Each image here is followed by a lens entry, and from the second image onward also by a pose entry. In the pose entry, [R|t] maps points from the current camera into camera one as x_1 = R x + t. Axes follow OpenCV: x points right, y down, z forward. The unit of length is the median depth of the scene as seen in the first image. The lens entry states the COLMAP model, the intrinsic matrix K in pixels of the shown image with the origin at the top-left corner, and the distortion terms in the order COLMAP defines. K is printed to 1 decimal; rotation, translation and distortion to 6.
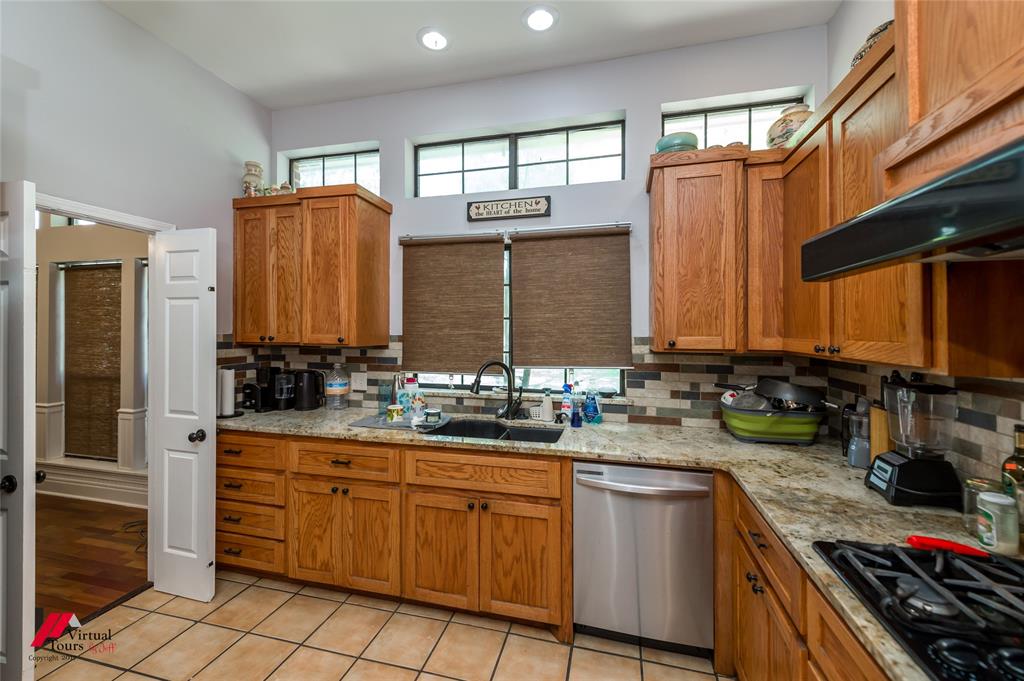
lens RADIAL K [[407.5, 0, 507.3], [0, 407.5, 328.0], [0, 0, 1]] dist [0.014733, -0.004487]
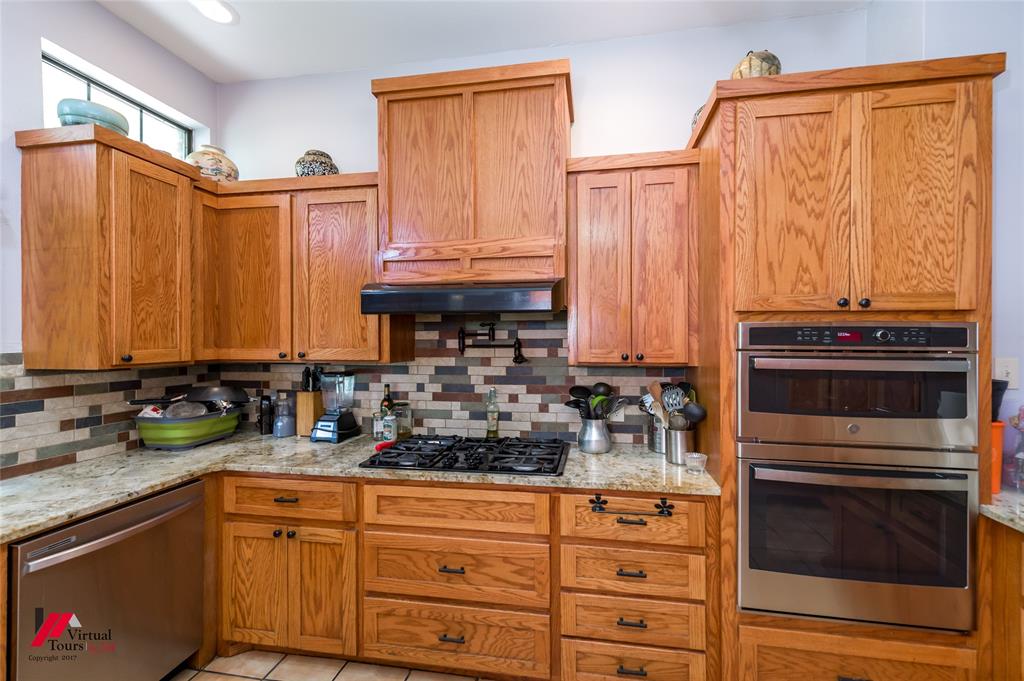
lens RADIAL K [[407.5, 0, 535.9], [0, 407.5, 339.6], [0, 0, 1]] dist [0.014733, -0.004487]
pose [[-0.105774, -0.004625, 0.994379, -0.468474], [-0.005317, 0.999978, 0.004085, -0.008480], [-0.994376, -0.004855, -0.105796, 0.195357]]
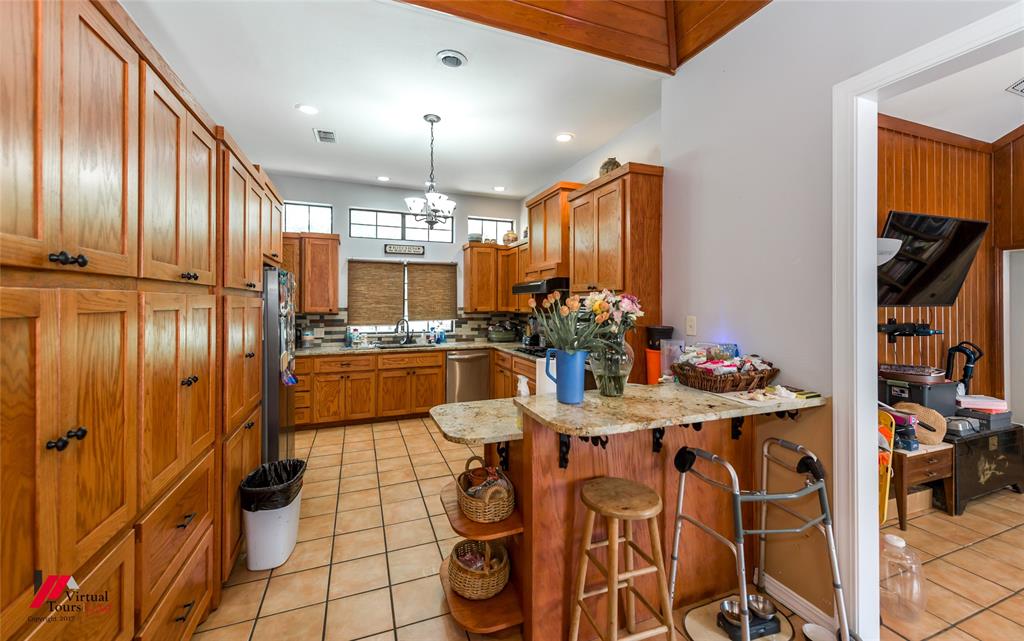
lens RADIAL K [[407.2, 0, 511.2], [0, 407.2, 296.3], [0, 0, 1]] dist [0.009547, -0.001147]
pose [[0.812863, 0.006792, 0.582415, -0.899896], [-0.001510, 0.999953, -0.009555, -0.022482], [-0.582453, 0.006888, 0.812836, -1.247586]]
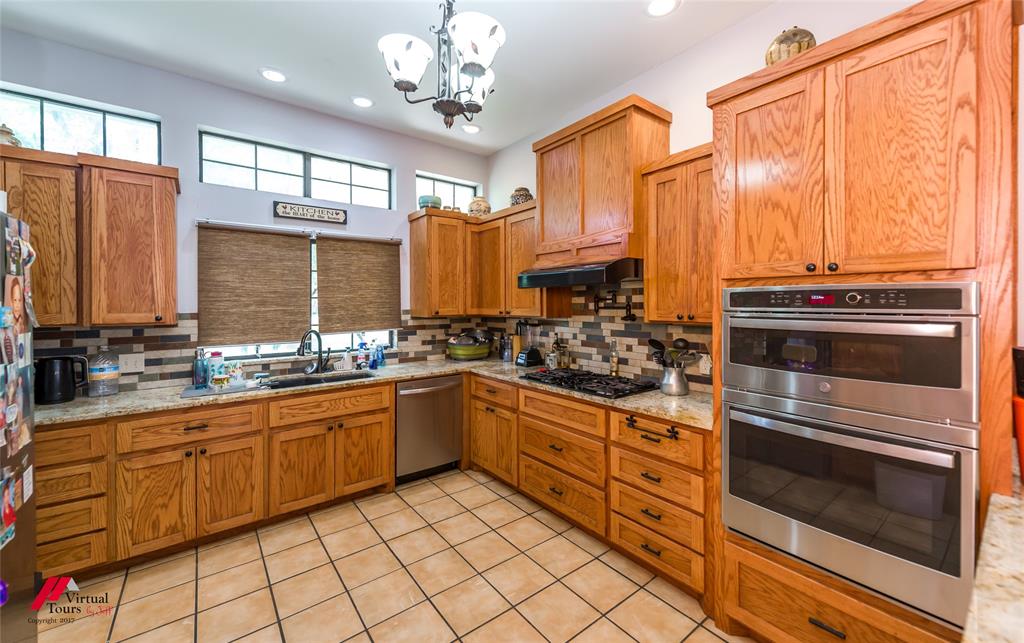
lens RADIAL K [[407.2, 0, 522.5], [0, 407.2, 301.4], [0, 0, 1]] dist [0.009547, -0.001147]
pose [[0.600071, -0.003764, 0.799938, -0.708817], [0.003364, 0.999992, 0.002181, -0.012843], [-0.799940, 0.001382, 0.600078, -0.353171]]
